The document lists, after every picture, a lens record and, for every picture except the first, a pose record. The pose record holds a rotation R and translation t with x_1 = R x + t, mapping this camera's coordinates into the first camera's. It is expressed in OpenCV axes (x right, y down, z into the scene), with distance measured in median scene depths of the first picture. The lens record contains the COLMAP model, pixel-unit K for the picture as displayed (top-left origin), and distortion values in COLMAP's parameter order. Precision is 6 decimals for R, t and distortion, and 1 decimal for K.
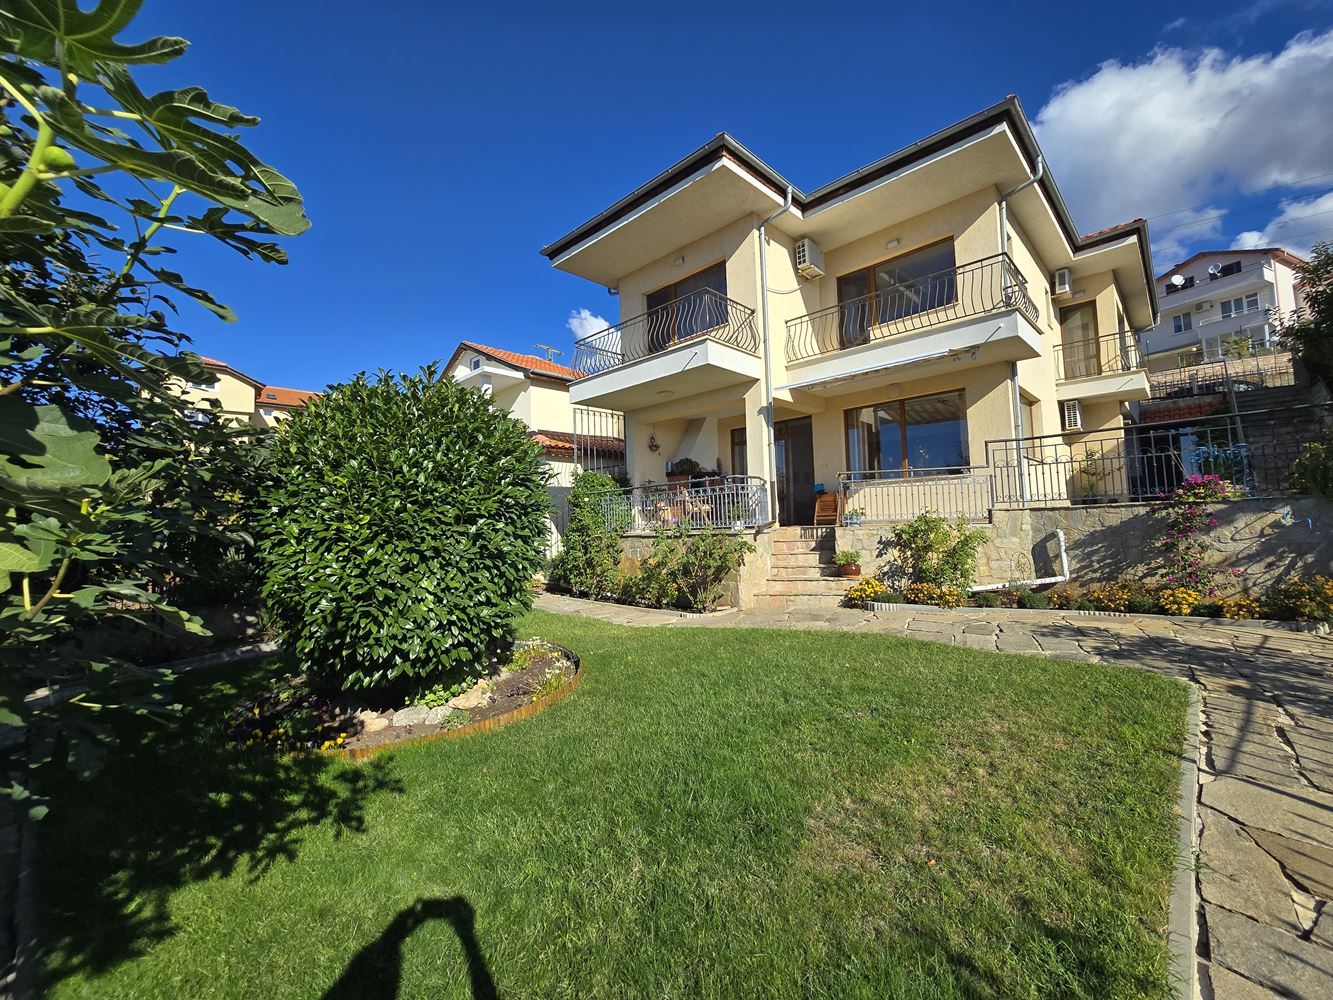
lens RADIAL K [[545.9, 0, 664.6], [0, 545.9, 491.2], [0, 0, 1]] dist [-0.003320, 0.000112]
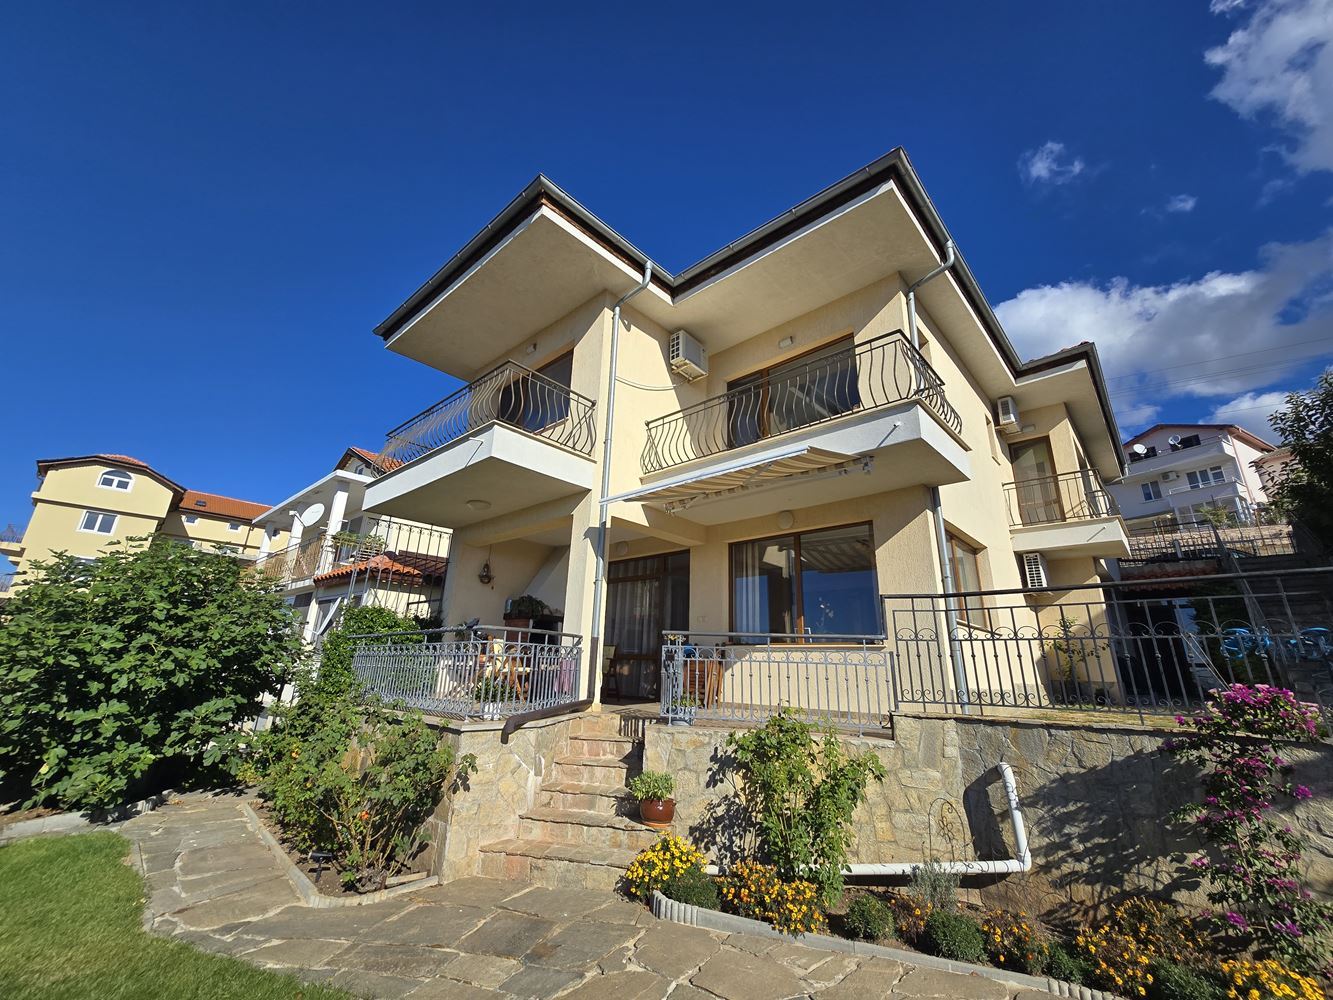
lens RADIAL K [[545.9, 0, 664.6], [0, 545.9, 491.2], [0, 0, 1]] dist [-0.003320, 0.000112]
pose [[0.997791, 0.065510, 0.010985, 0.256336], [-0.060619, 0.965660, -0.252638, -0.026670], [-0.027158, 0.251414, 0.967499, 0.292376]]
